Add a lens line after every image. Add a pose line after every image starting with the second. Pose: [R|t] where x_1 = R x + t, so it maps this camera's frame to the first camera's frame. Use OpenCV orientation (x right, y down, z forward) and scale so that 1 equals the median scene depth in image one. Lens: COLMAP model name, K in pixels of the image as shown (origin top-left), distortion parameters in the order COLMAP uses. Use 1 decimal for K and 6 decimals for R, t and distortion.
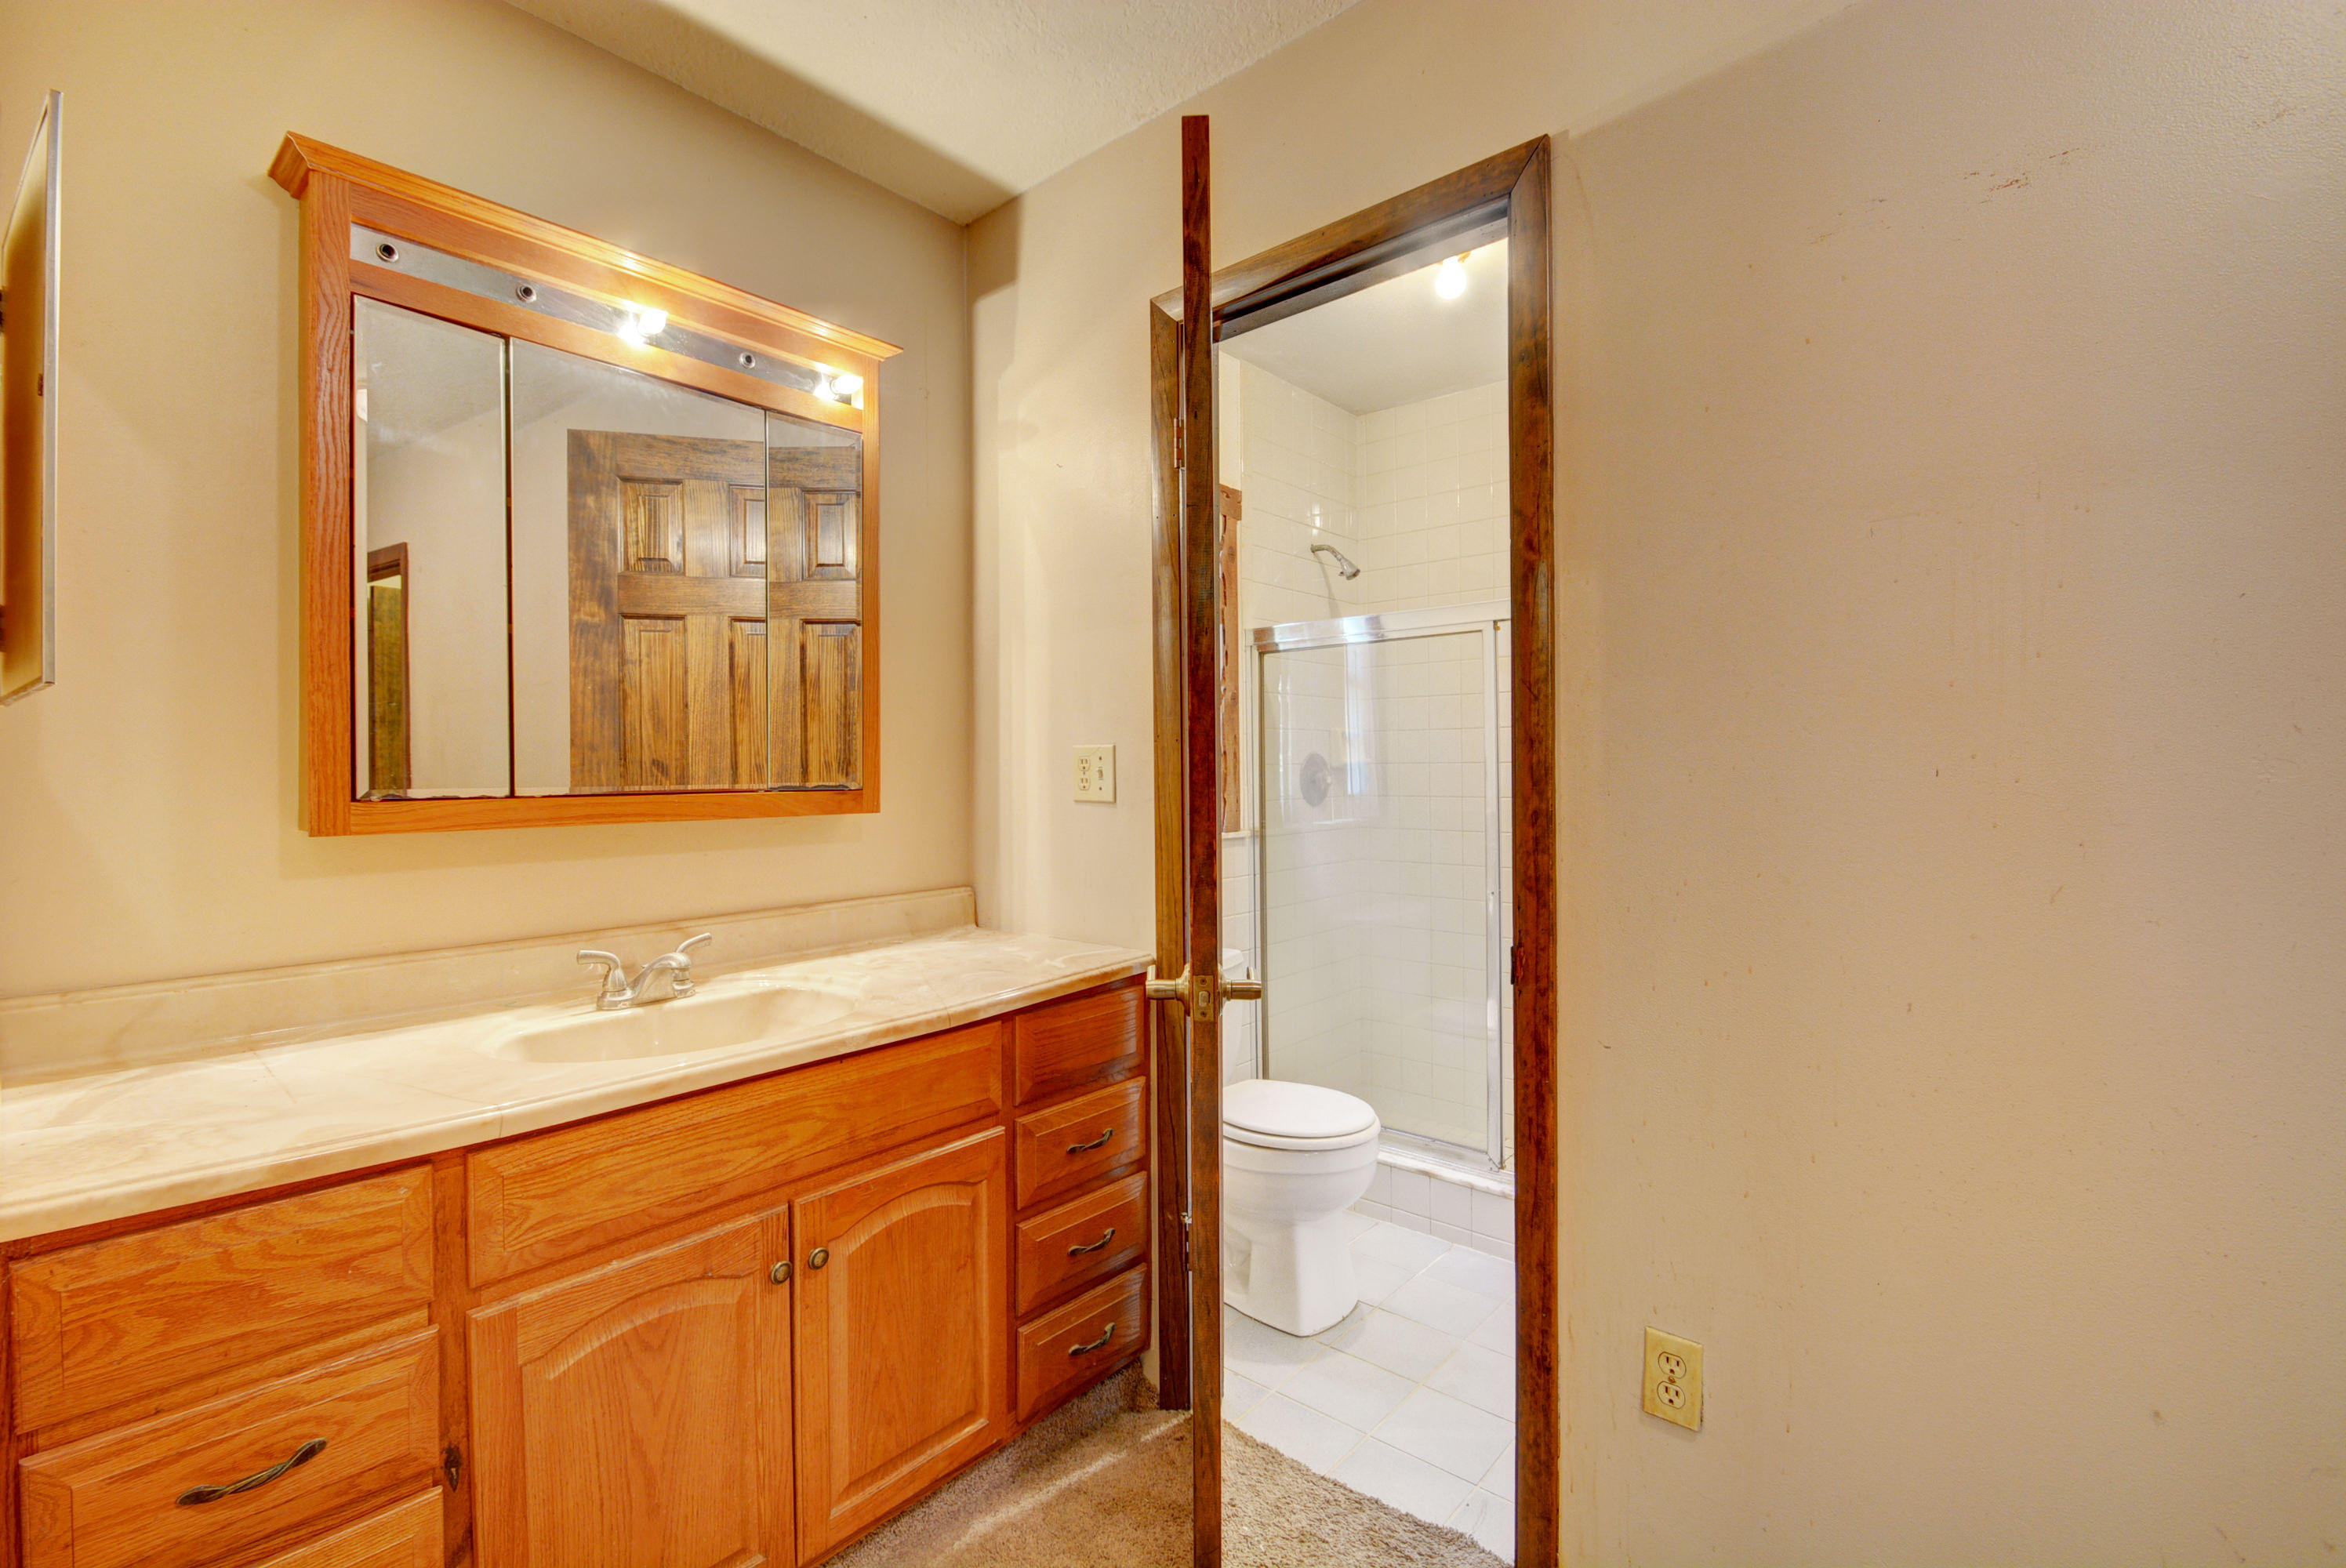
lens RADIAL K [[1037.4, 0, 1132.7], [0, 1037.4, 770.2], [0, 0, 1]] dist [0.011425, -0.015188]
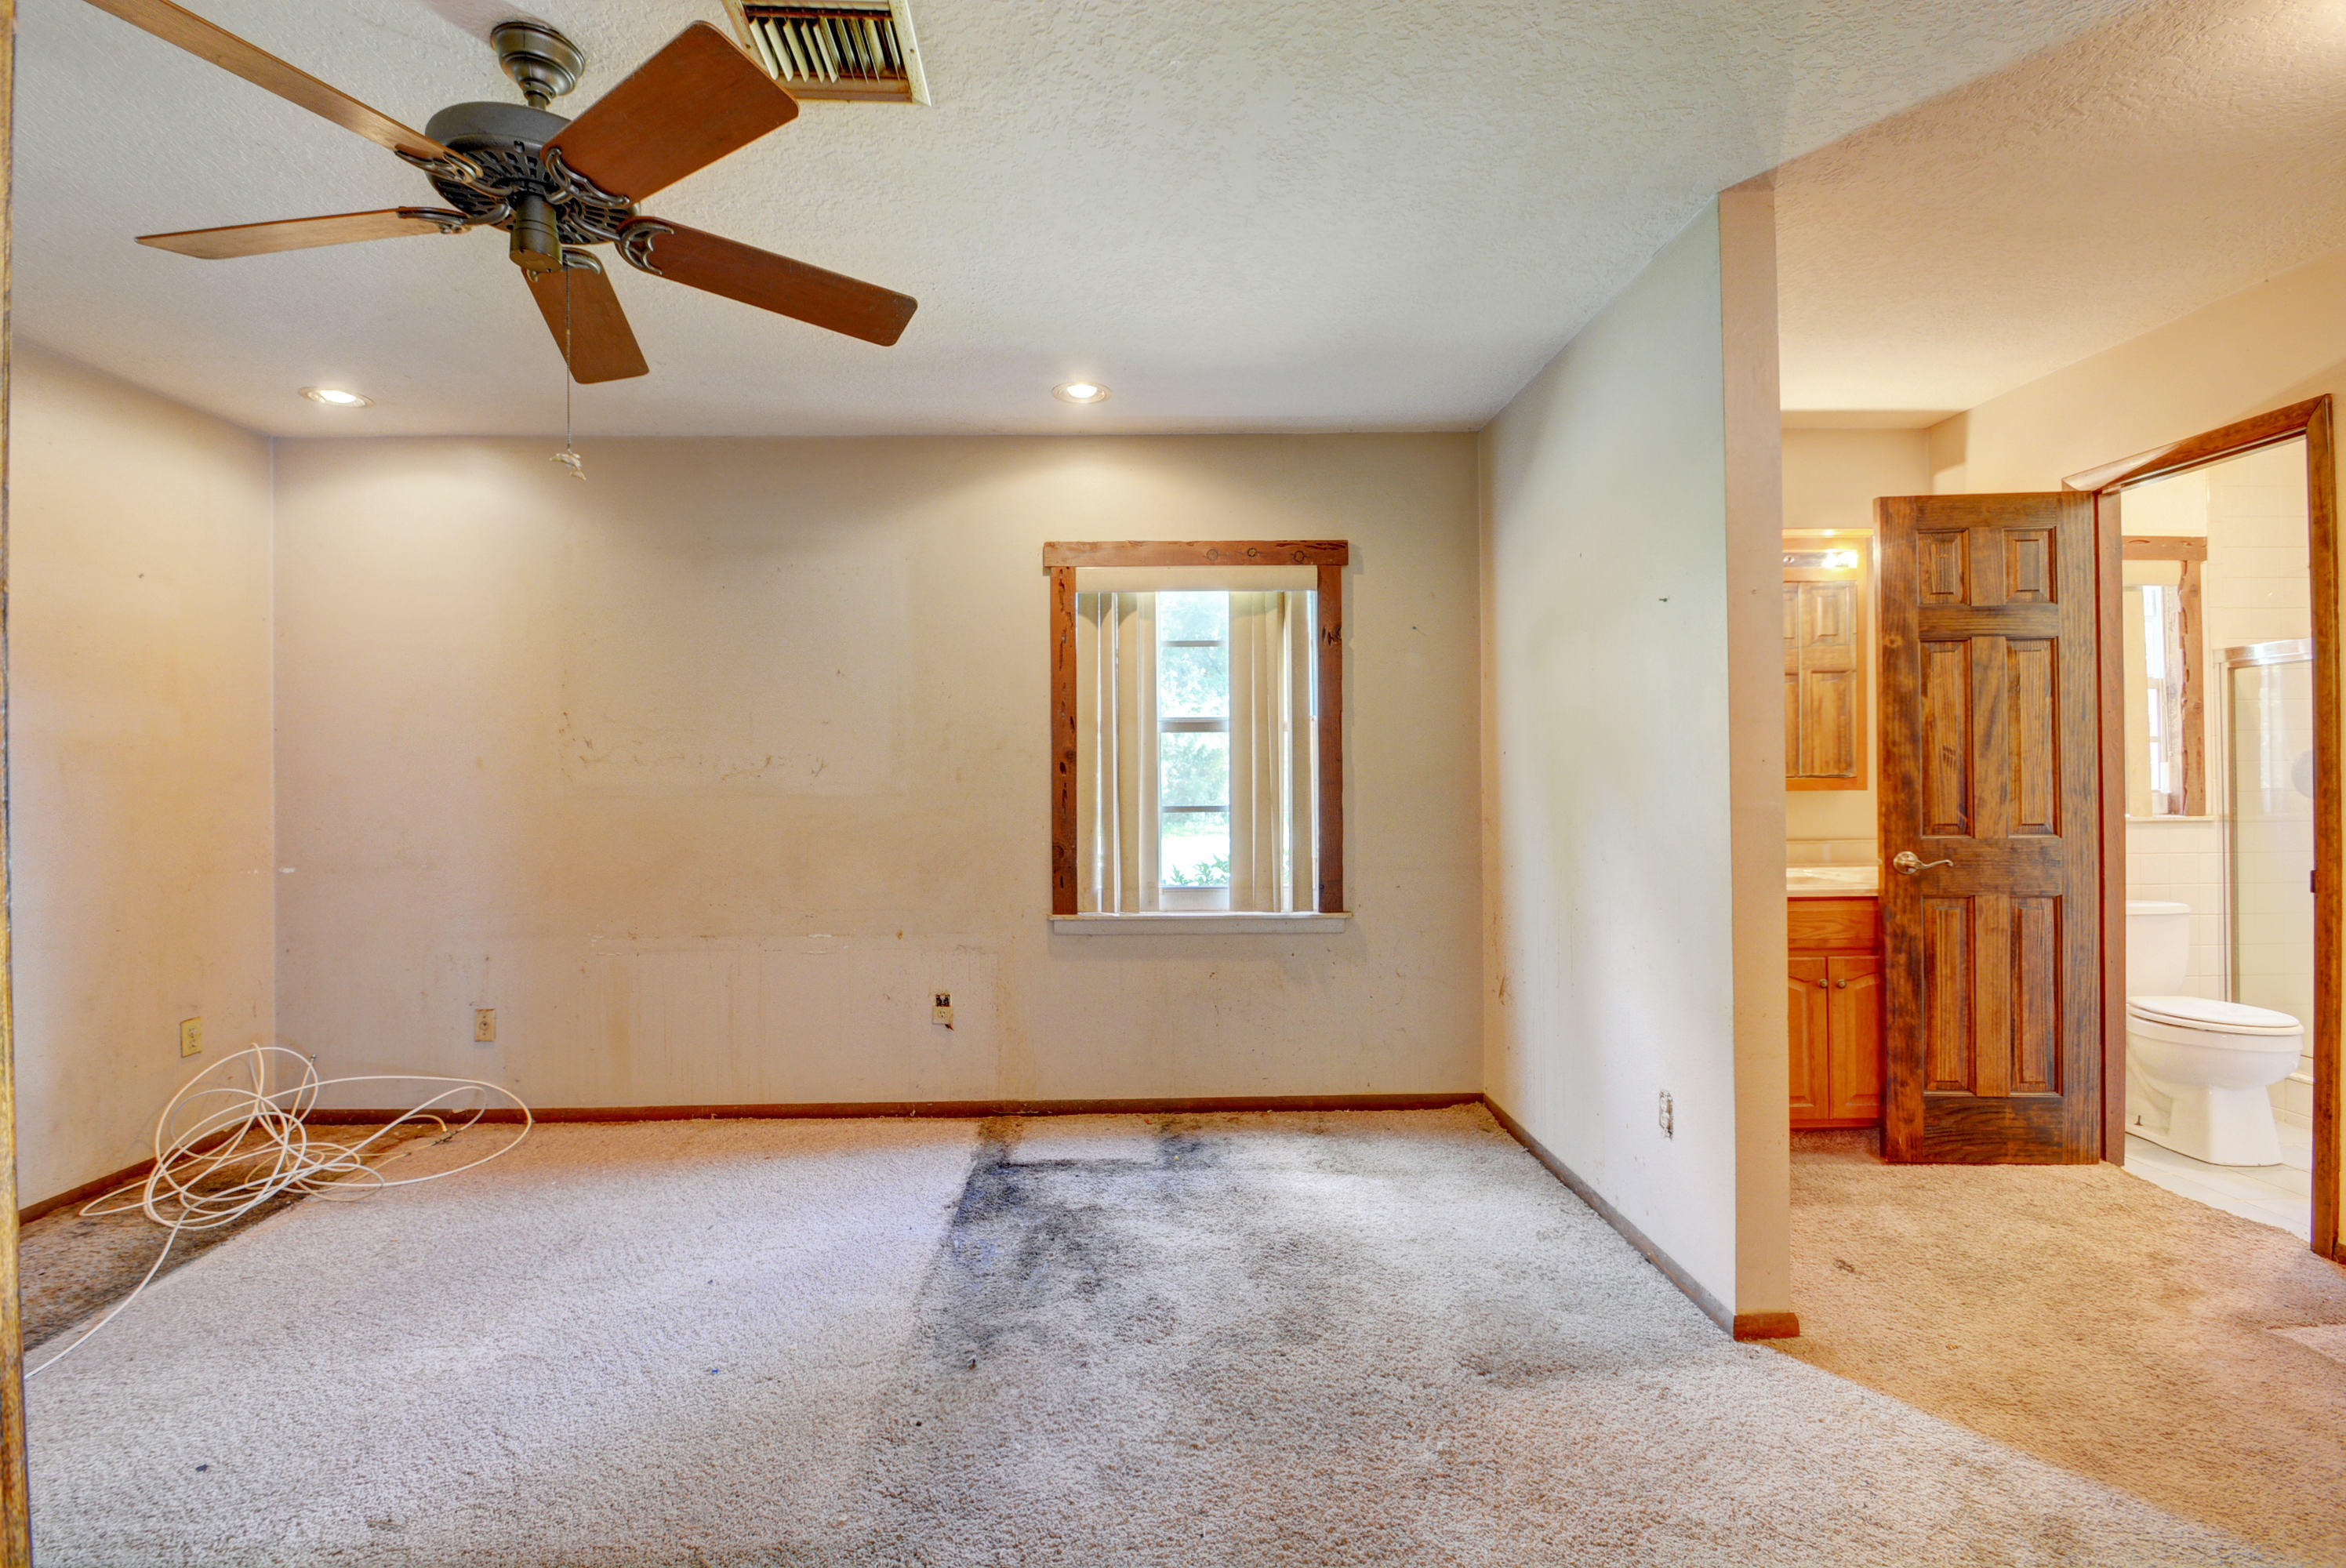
lens RADIAL K [[1037.4, 0, 1132.7], [0, 1037.4, 770.2], [0, 0, 1]] dist [0.011425, -0.015188]
pose [[0.675858, -0.002848, -0.737027, 0.212855], [0.002979, 0.999995, -0.001133, 0.003321], [0.737026, -0.001430, 0.675863, -1.093419]]
